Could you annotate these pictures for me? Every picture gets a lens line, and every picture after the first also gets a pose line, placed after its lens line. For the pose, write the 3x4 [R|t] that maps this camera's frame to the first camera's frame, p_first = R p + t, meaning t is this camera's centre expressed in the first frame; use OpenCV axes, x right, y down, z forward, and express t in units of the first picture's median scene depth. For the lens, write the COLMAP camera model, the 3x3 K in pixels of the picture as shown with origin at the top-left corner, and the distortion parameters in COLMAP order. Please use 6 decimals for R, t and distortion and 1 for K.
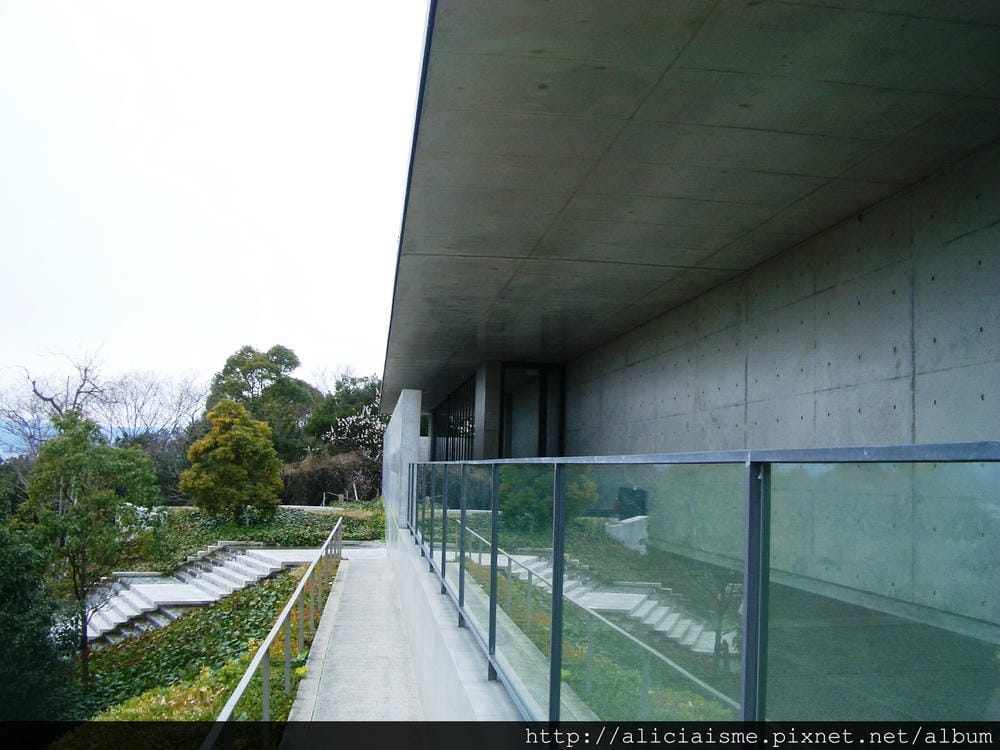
lens RADIAL K [[1076.3, 0, 500.0], [0, 1076.3, 375.0], [0, 0, 1]] dist [-0.145438, -0.009059]
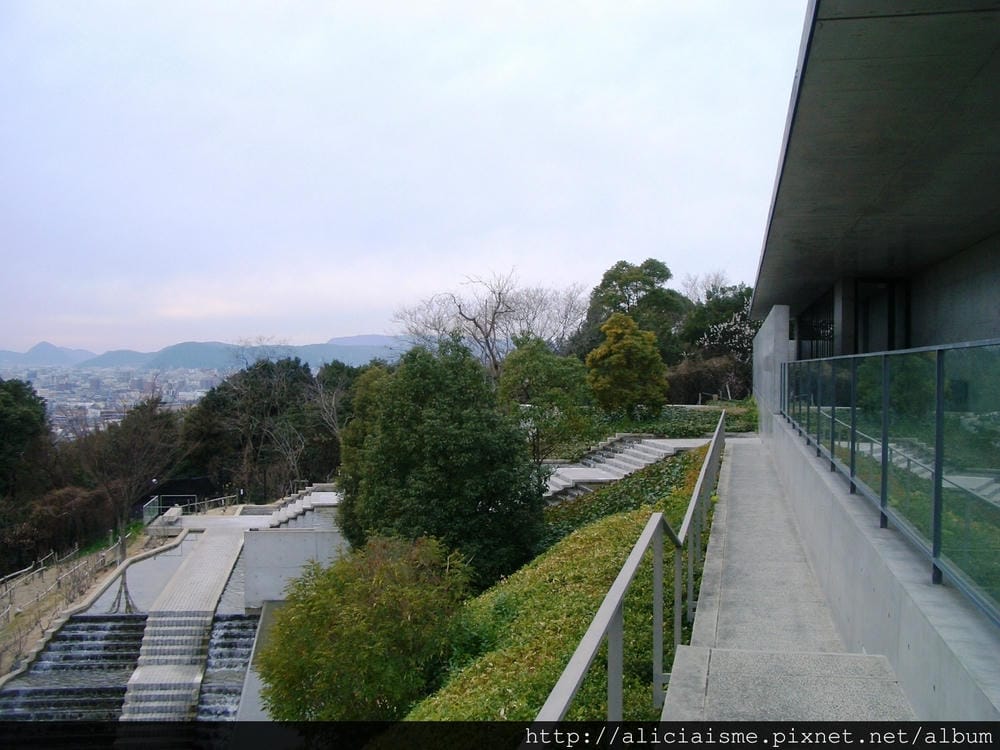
lens RADIAL K [[1076.3, 0, 500.0], [0, 1076.3, 375.0], [0, 0, 1]] dist [-0.145438, -0.009059]
pose [[0.943687, -0.016687, -0.330419, 0.009571], [0.045888, 0.995676, 0.080772, -0.010936], [0.327642, -0.091385, 0.940372, -0.154835]]
